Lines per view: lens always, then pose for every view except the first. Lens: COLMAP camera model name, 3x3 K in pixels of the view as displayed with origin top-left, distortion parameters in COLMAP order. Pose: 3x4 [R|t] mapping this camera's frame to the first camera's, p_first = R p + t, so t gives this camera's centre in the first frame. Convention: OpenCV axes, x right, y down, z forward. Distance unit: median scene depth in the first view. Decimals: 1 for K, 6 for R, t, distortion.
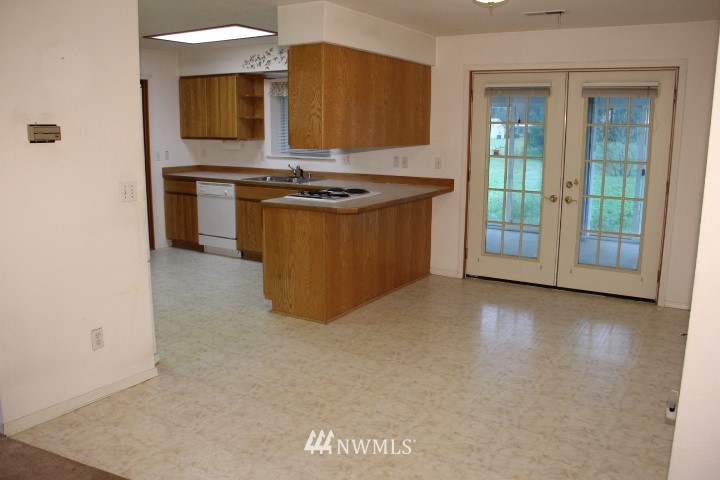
lens RADIAL K [[594.4, 0, 360.0], [0, 594.4, 240.0], [0, 0, 1]] dist [-0.111021, 0.009753]
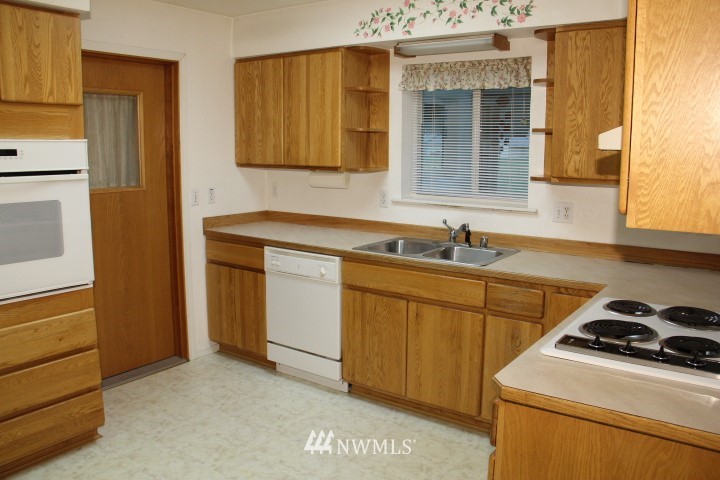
lens RADIAL K [[594.4, 0, 360.0], [0, 594.4, 240.0], [0, 0, 1]] dist [-0.111021, 0.009753]
pose [[0.997216, 0.009303, -0.073978, -0.149310], [-0.011490, 0.999508, -0.029194, -0.090363], [0.073670, 0.029963, 0.996832, 0.460238]]
